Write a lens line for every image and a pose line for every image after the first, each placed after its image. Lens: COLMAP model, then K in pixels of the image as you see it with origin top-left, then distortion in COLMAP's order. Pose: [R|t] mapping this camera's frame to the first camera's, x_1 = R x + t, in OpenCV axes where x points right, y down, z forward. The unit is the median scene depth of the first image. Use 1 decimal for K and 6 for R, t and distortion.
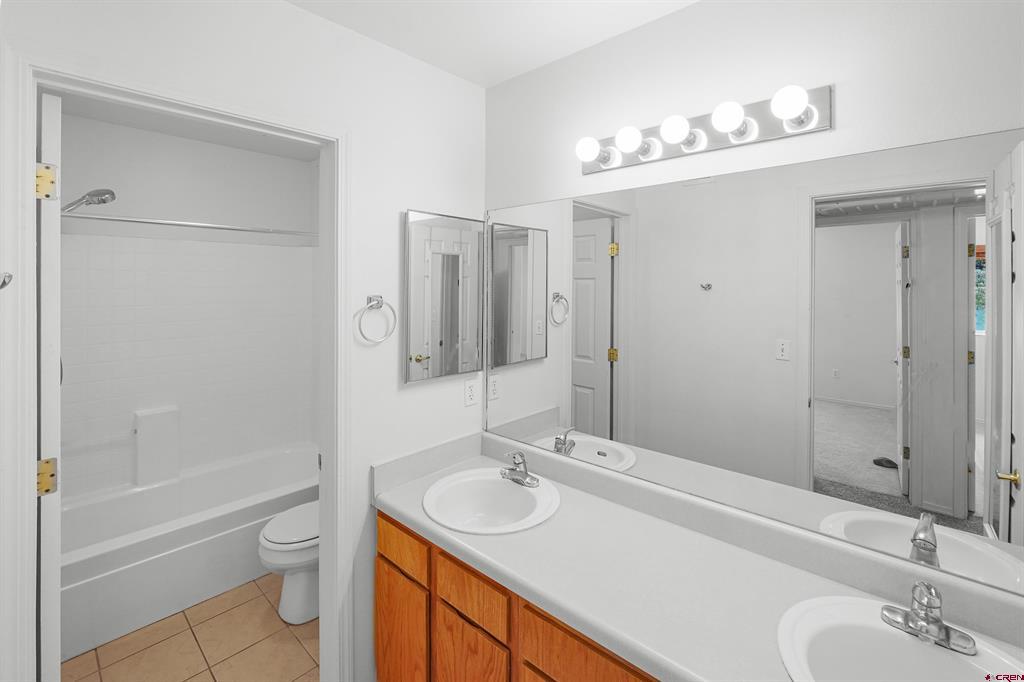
lens RADIAL K [[453.0, 0, 518.1], [0, 453.0, 303.4], [0, 0, 1]] dist [-0.023240, 0.000166]
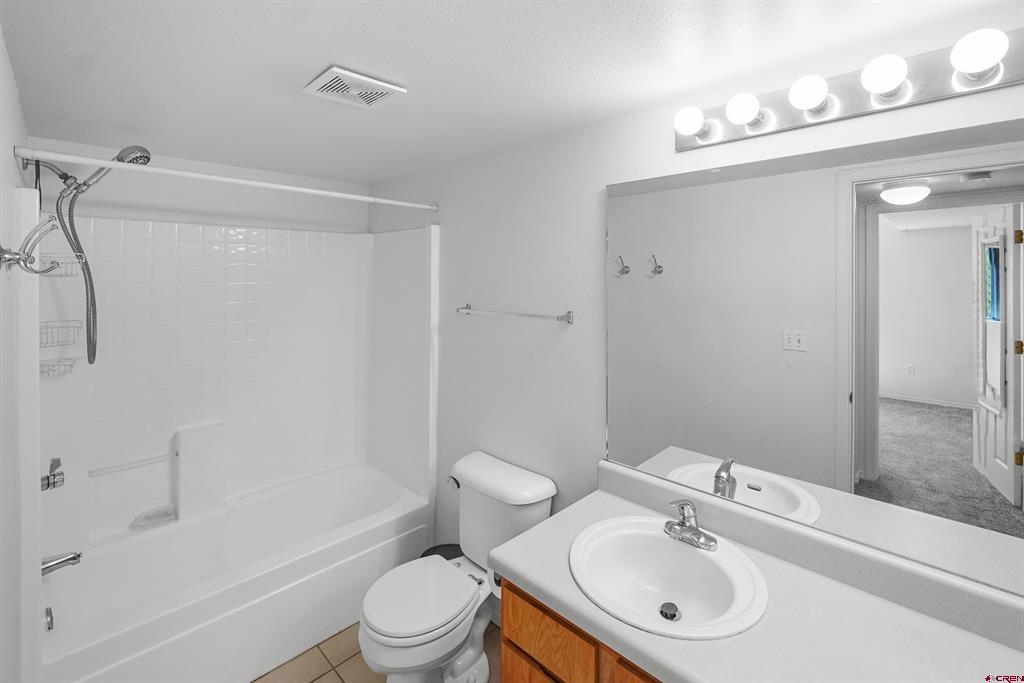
lens RADIAL K [[451.7, 0, 511.4], [0, 451.7, 283.8], [0, 0, 1]] dist [-0.008762, 0.001232]
pose [[0.999001, 0.002272, -0.044622, -0.207106], [-0.003514, 0.999608, -0.027780, -0.007467], [0.044541, 0.027909, 0.998618, 0.186036]]
